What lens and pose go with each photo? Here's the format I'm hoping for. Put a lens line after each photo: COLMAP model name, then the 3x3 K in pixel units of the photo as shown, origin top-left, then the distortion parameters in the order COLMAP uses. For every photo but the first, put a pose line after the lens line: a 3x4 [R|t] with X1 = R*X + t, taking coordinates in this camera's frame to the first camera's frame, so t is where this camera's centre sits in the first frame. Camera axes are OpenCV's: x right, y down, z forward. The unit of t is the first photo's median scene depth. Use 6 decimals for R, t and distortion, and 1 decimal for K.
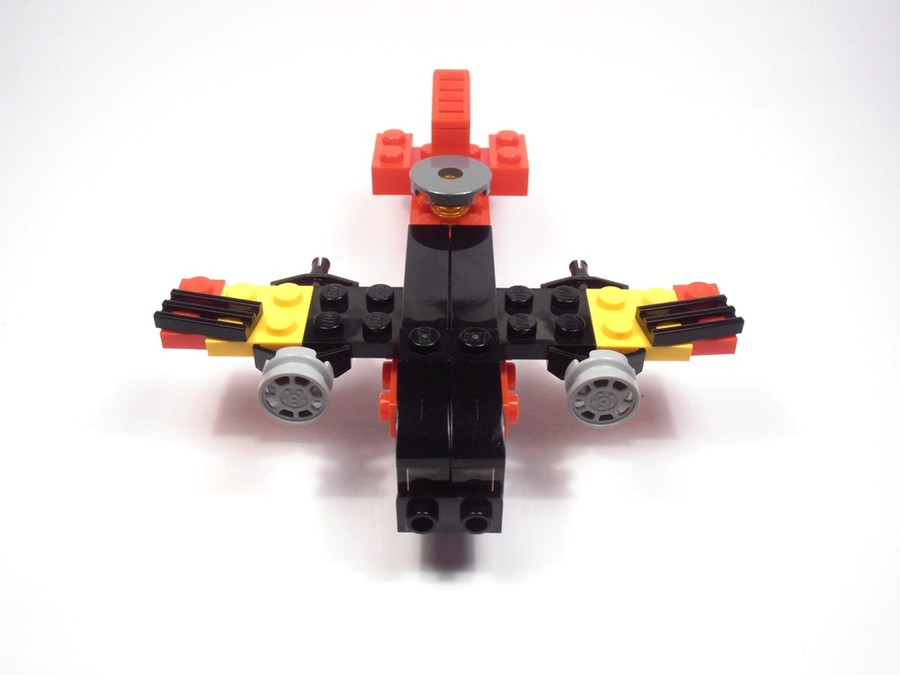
lens RADIAL K [[865.3, 0, 450.0], [0, 865.3, 337.5], [0, 0, 1]] dist [-0.017748, -0.007314]
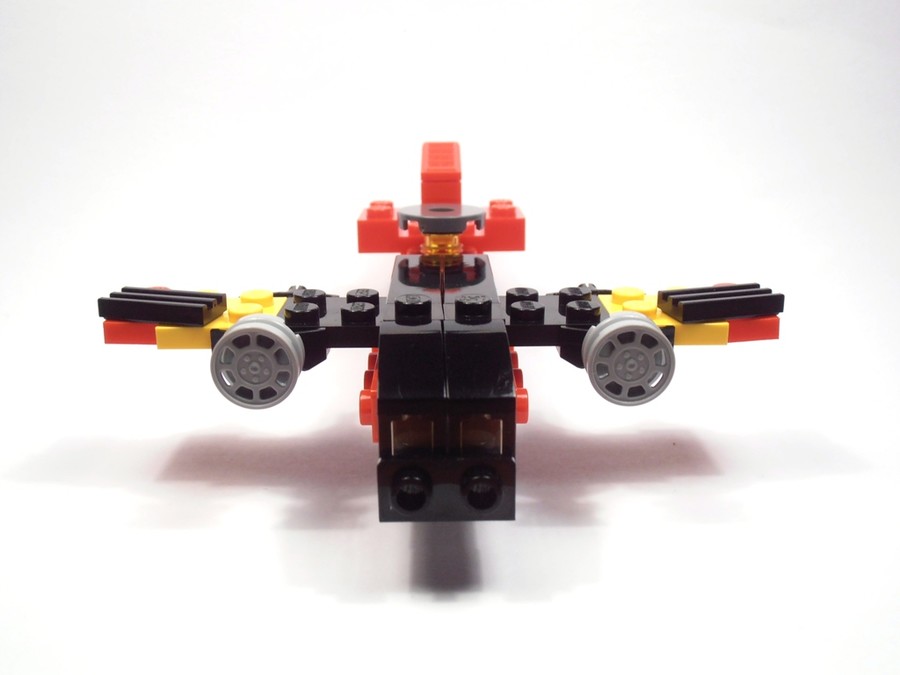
lens RADIAL K [[865.3, 0, 450.0], [0, 865.3, 337.5], [0, 0, 1]] dist [-0.017748, -0.007314]
pose [[0.999758, -0.019543, 0.010059, -0.002623], [0.021870, 0.930187, -0.366434, 0.327593], [-0.002196, 0.366565, 0.930390, 0.212201]]
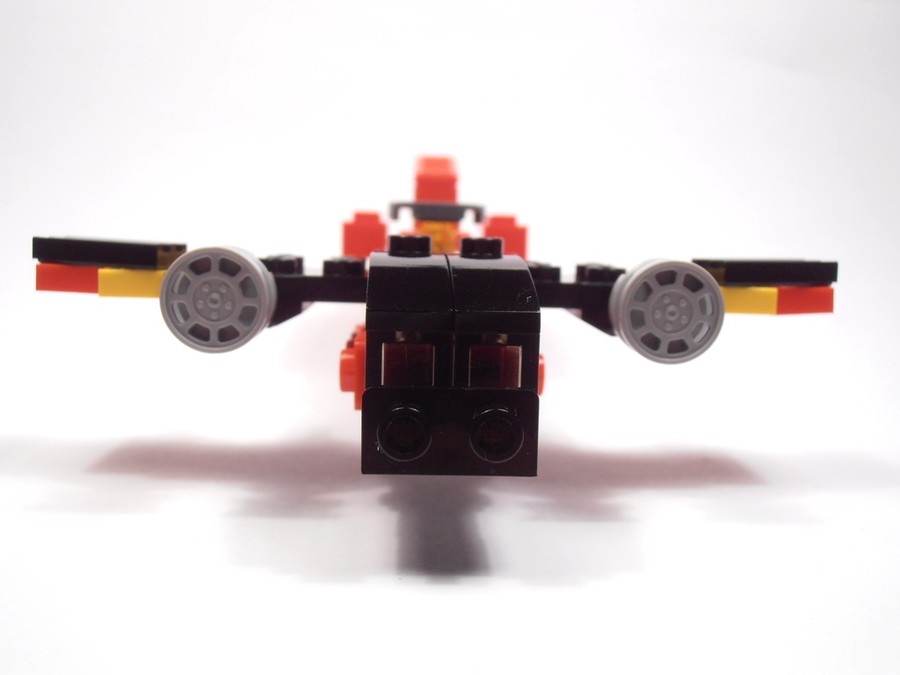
lens RADIAL K [[865.3, 0, 450.0], [0, 865.3, 337.5], [0, 0, 1]] dist [-0.017748, -0.007314]
pose [[0.999017, 0.012862, 0.042418, -0.024681], [0.011335, 0.851026, -0.525001, 0.421846], [-0.042851, 0.524966, 0.850044, 0.412757]]
